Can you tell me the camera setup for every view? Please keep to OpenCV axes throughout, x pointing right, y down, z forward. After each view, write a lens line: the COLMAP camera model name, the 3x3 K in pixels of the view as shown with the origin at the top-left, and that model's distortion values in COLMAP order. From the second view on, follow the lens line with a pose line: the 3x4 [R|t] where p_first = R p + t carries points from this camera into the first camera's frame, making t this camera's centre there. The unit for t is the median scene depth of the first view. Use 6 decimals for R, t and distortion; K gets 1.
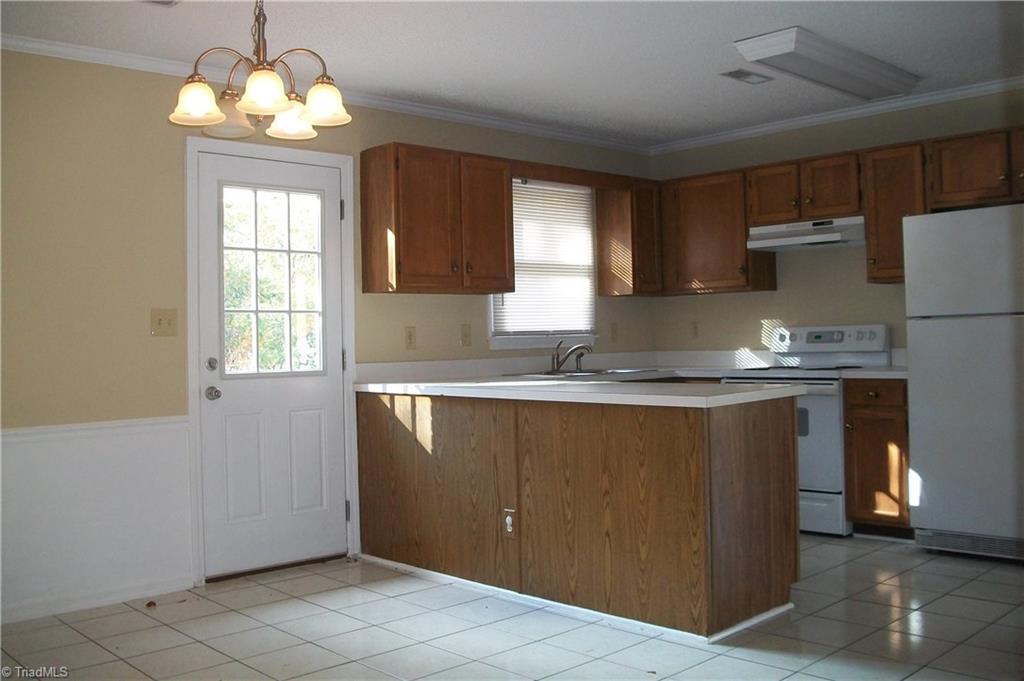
lens RADIAL K [[972.1, 0, 517.8], [0, 972.1, 321.6], [0, 0, 1]] dist [-0.137772, 0.041997]
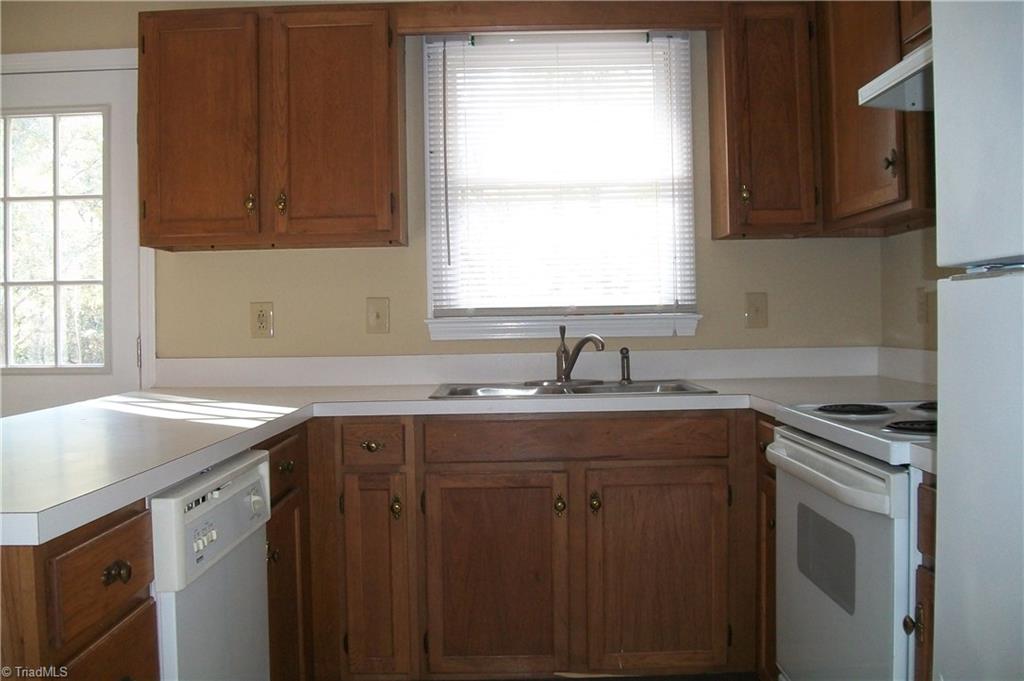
lens RADIAL K [[972.1, 0, 517.8], [0, 972.1, 321.6], [0, 0, 1]] dist [-0.137772, 0.041997]
pose [[0.713796, 0.015841, -0.700175, 0.449194], [0.008575, 0.999472, 0.031355, -0.000173], [0.700301, -0.028386, 0.713283, 0.673644]]
